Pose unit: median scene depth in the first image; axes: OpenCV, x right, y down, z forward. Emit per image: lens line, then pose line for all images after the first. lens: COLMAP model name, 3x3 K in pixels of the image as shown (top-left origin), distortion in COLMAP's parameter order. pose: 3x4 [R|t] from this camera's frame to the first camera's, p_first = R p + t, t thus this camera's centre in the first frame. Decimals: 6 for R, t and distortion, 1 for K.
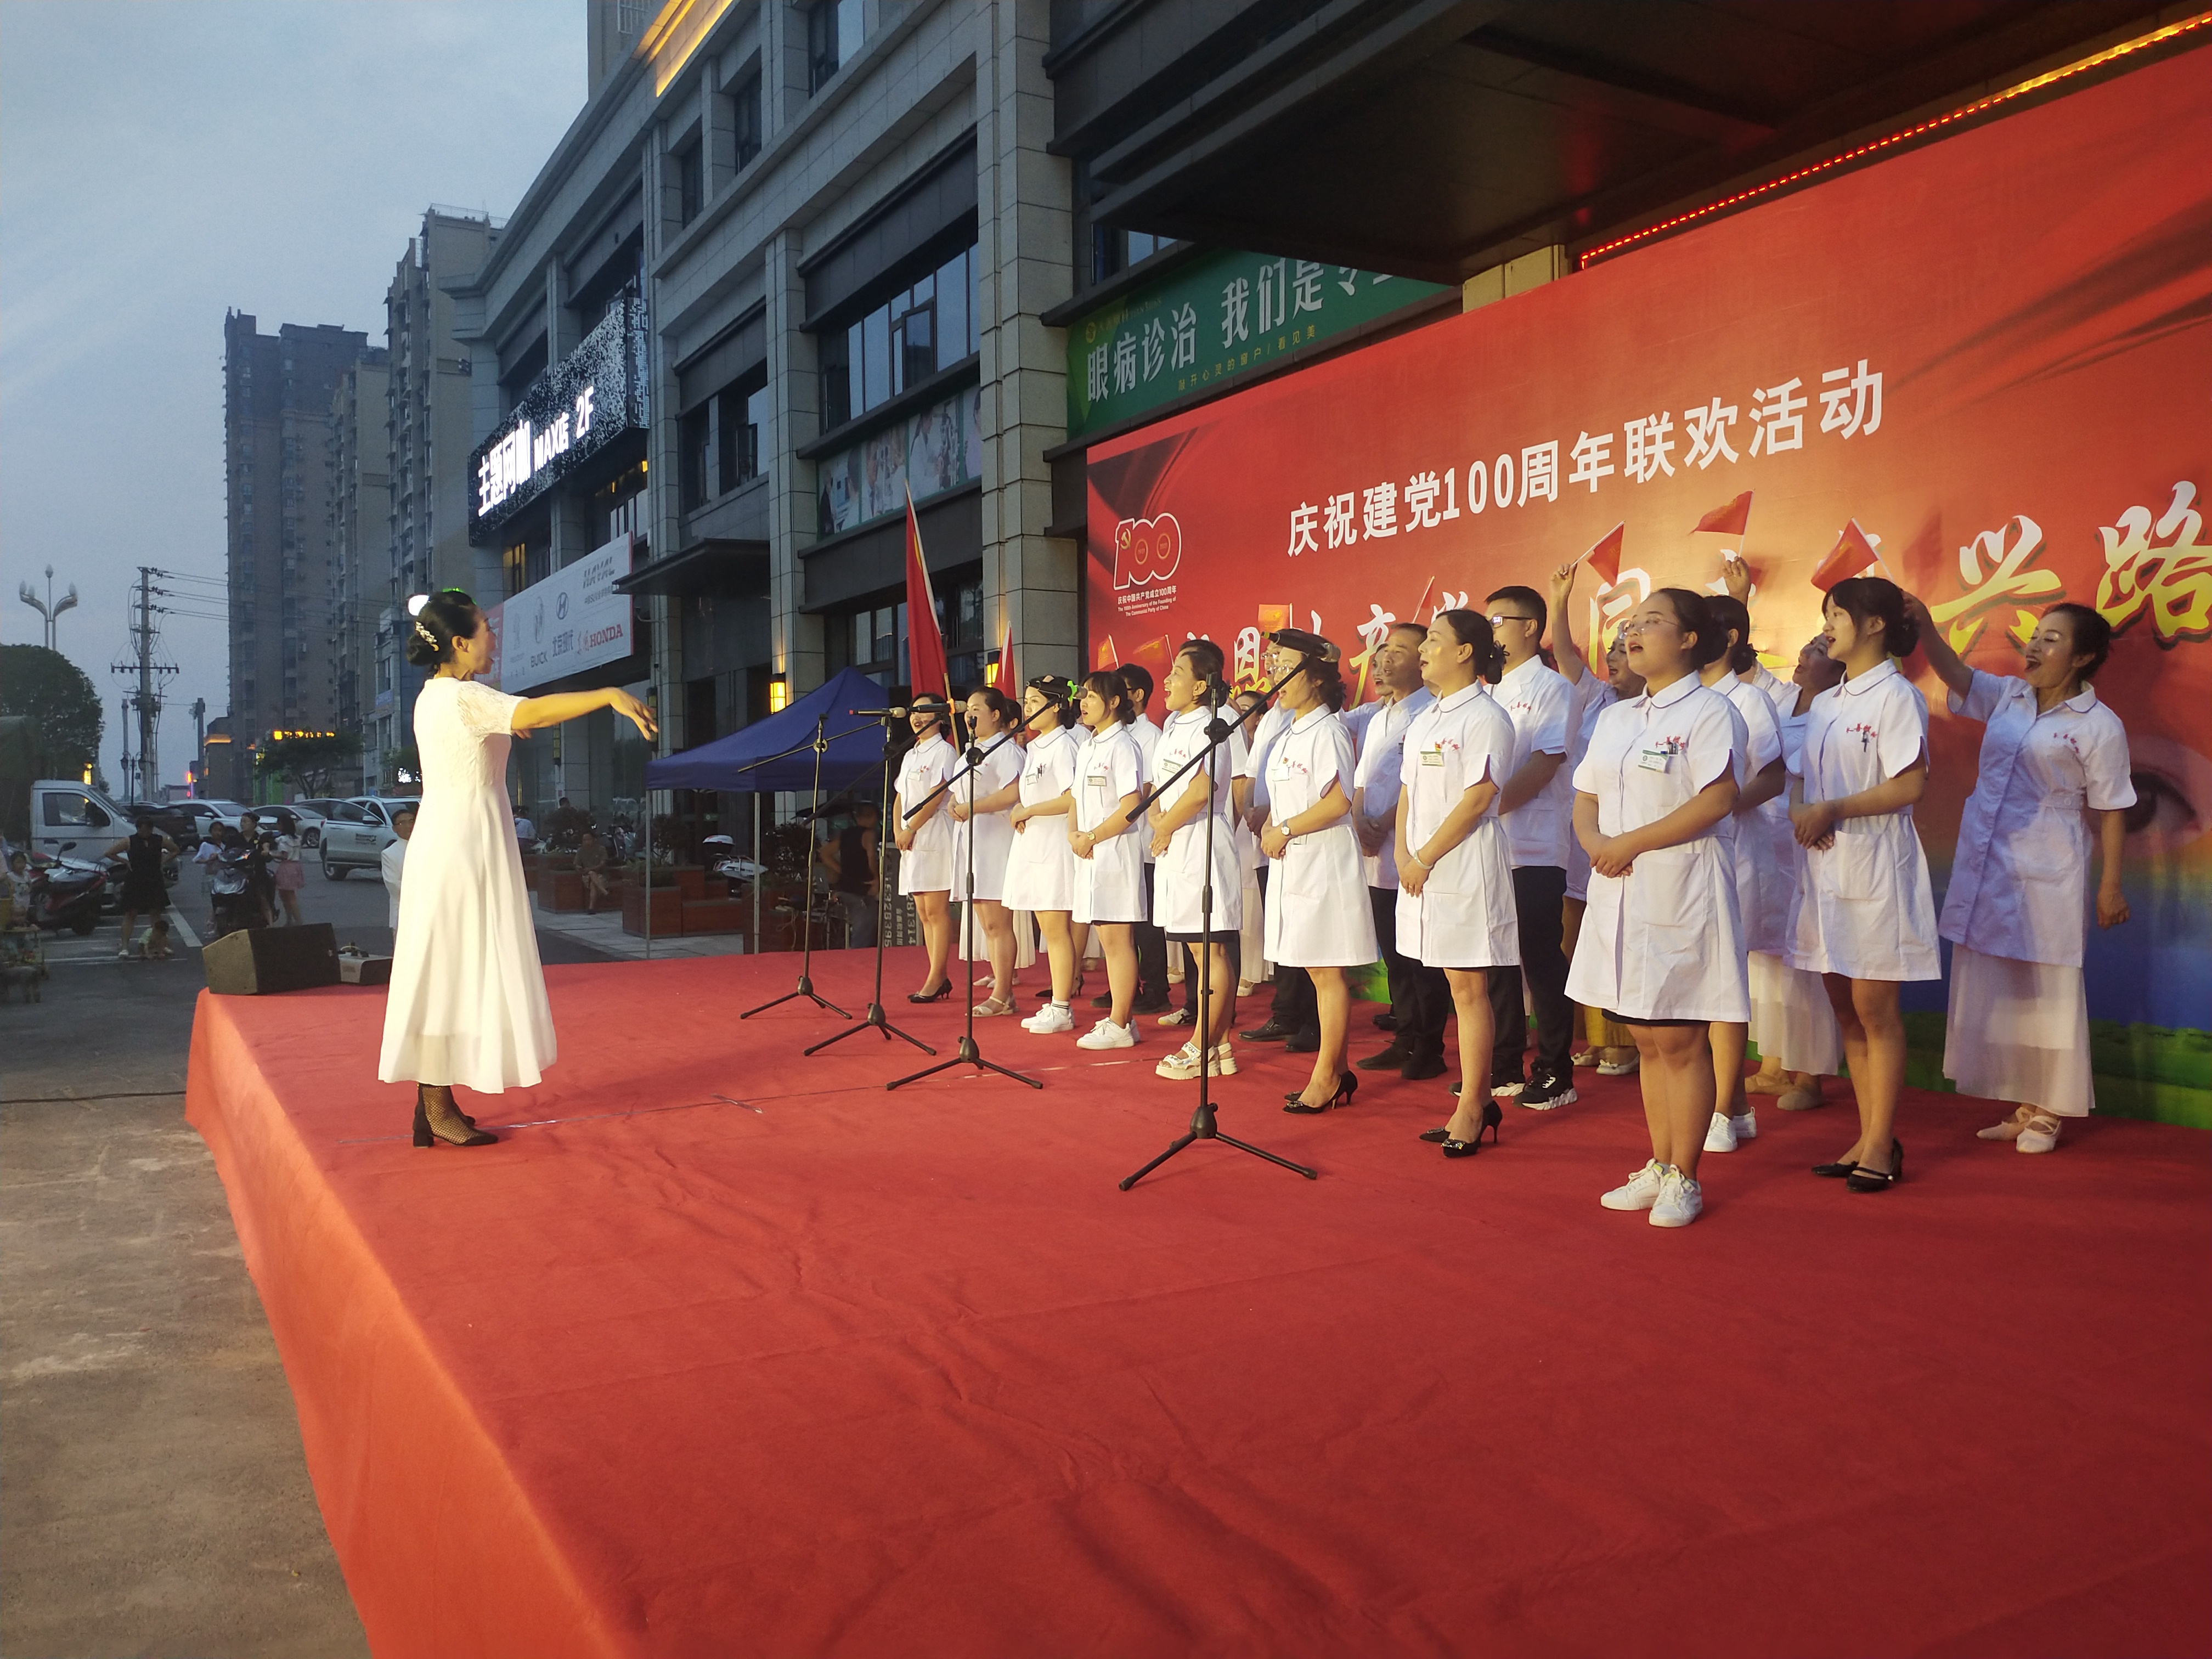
lens RADIAL K [[1770.9, 0, 1098.1], [0, 1770.9, 821.6], [0, 0, 1]] dist [0.049207, -0.112022]
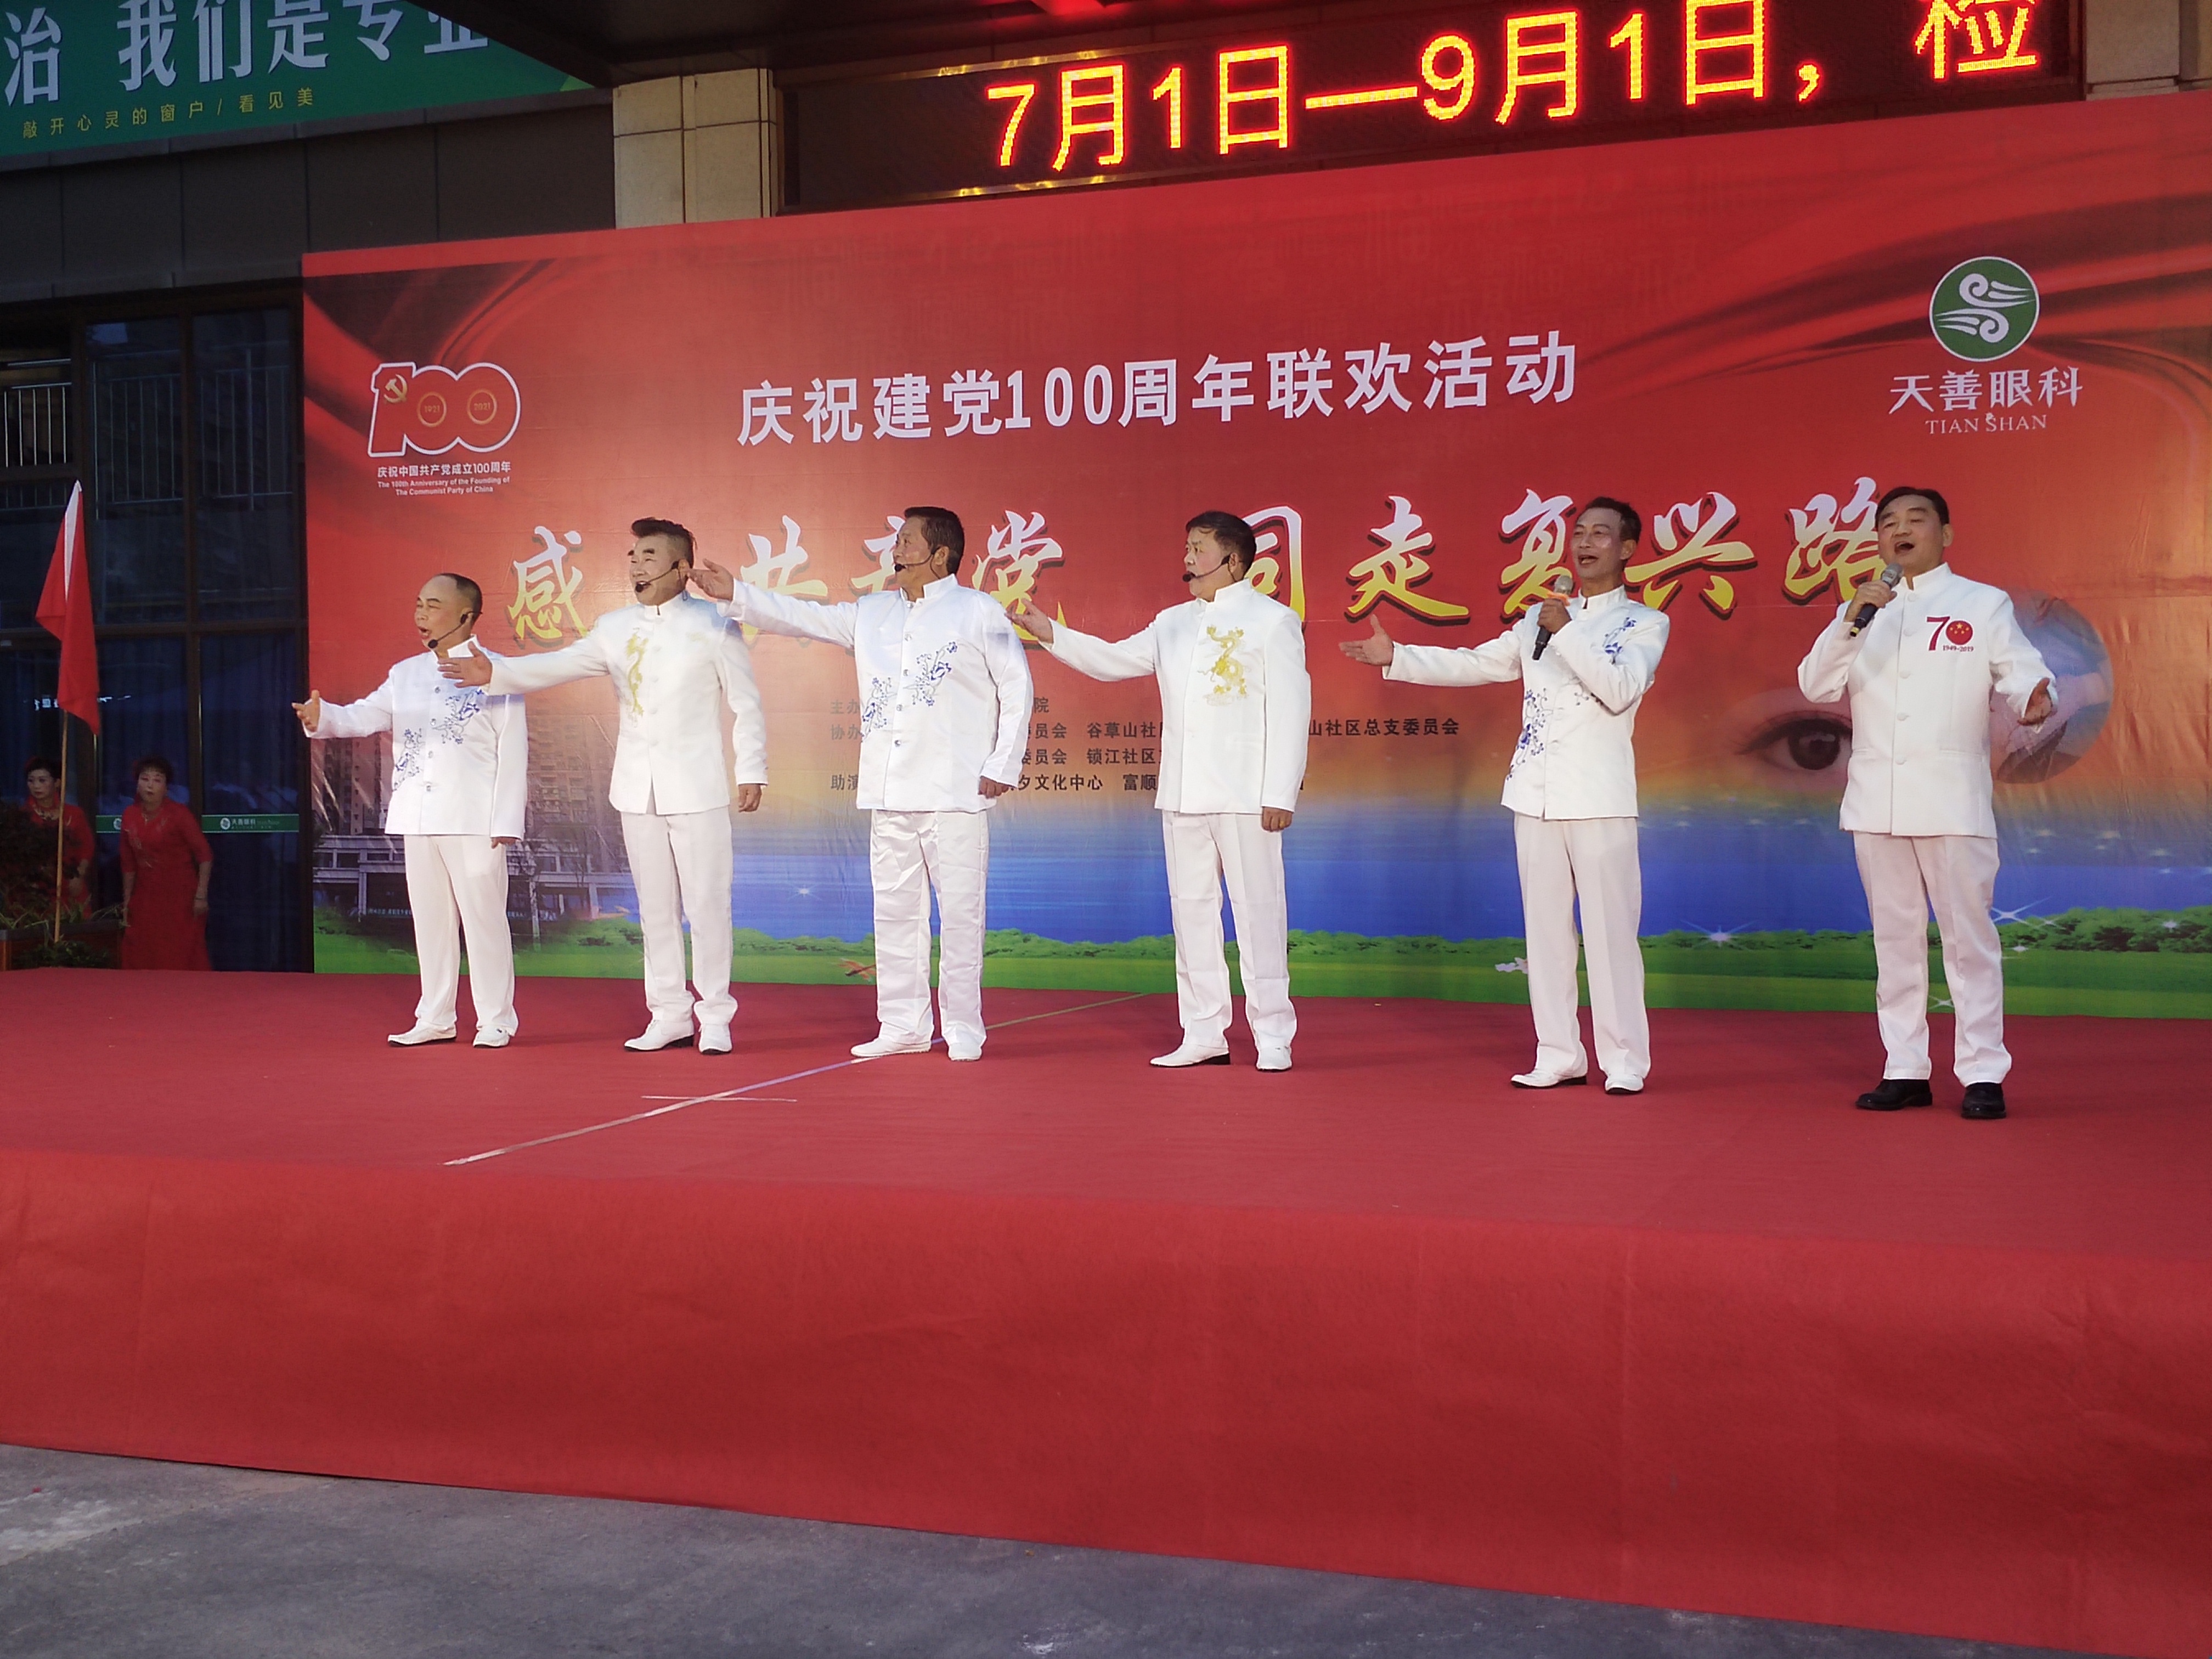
lens RADIAL K [[2621.0, 0, 1094.0], [0, 2621.0, 820.1], [0, 0, 1]] dist [0.157244, -0.363238]
pose [[0.767165, -0.006786, 0.641414, -0.587972], [0.005944, 0.999976, 0.003469, 0.019659], [-0.641423, 0.001151, 0.767187, -0.028178]]
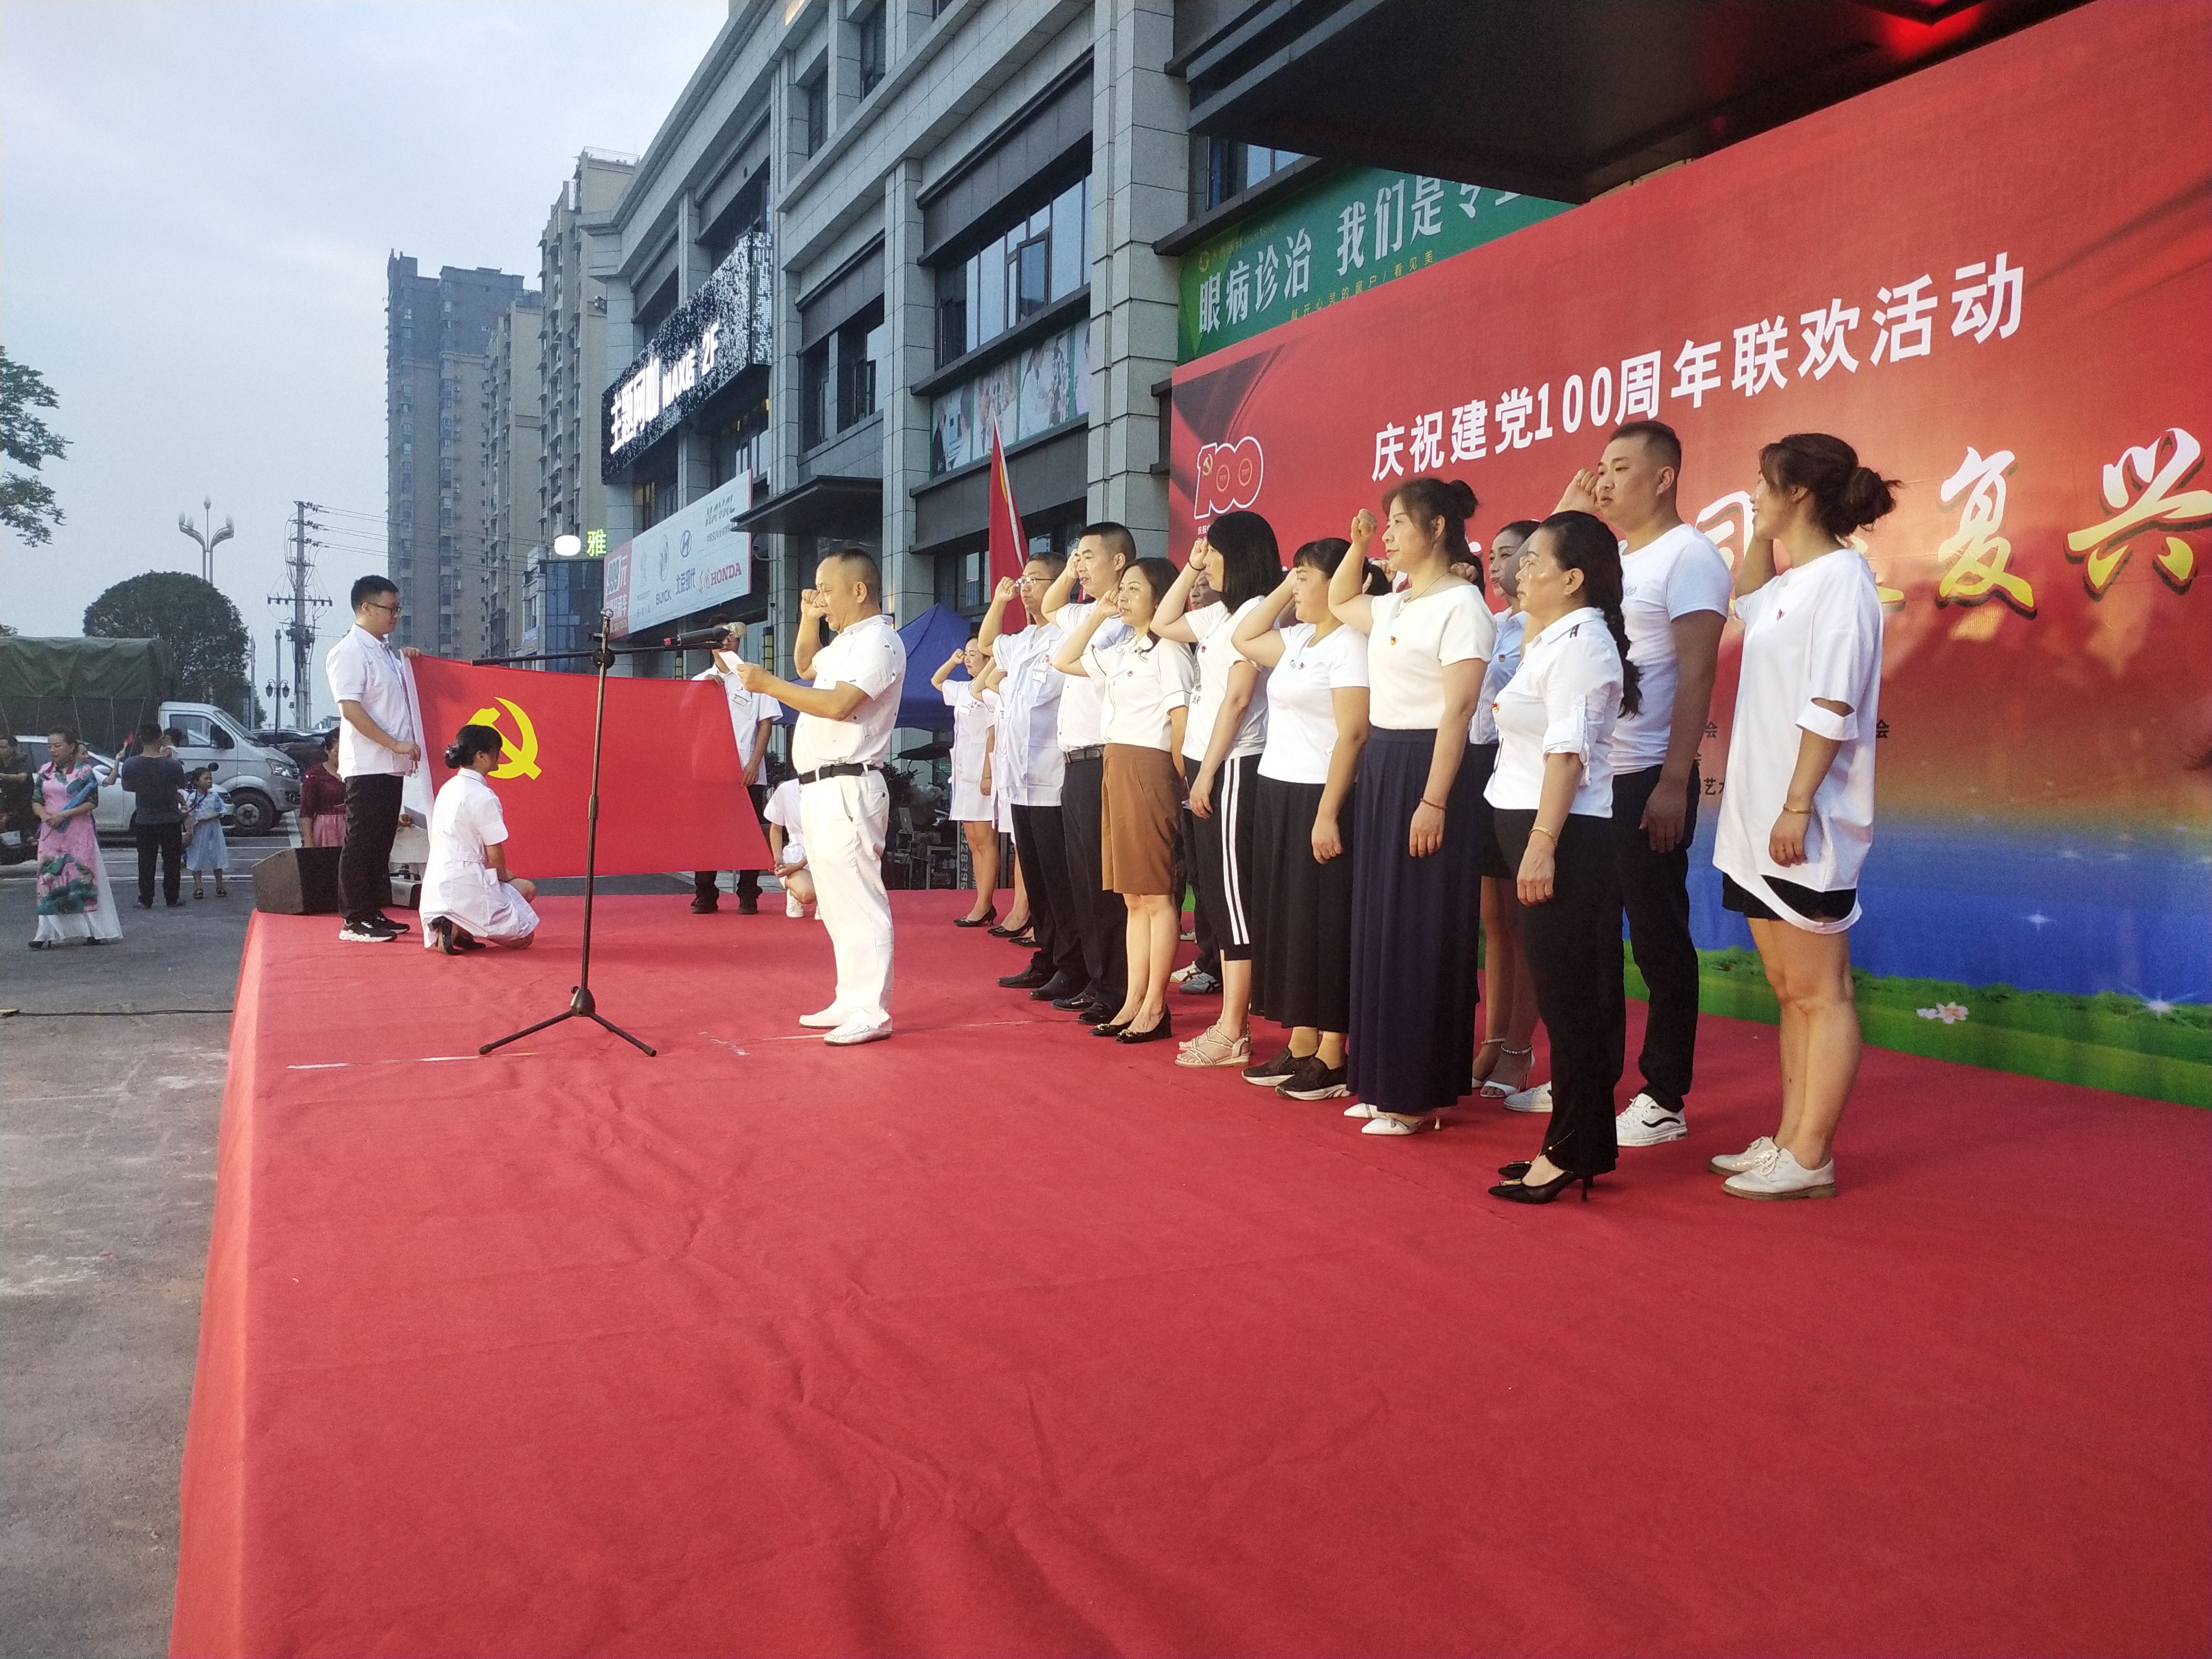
lens RADIAL K [[1767.6, 0, 1106.0], [0, 1767.6, 829.5], [0, 0, 1]] dist [0.042610, -0.102895]
pose [[0.997190, 0.029787, -0.068743, 0.040615], [-0.027660, 0.999115, 0.031685, 0.007967], [0.069626, -0.029695, 0.997131, 0.061996]]
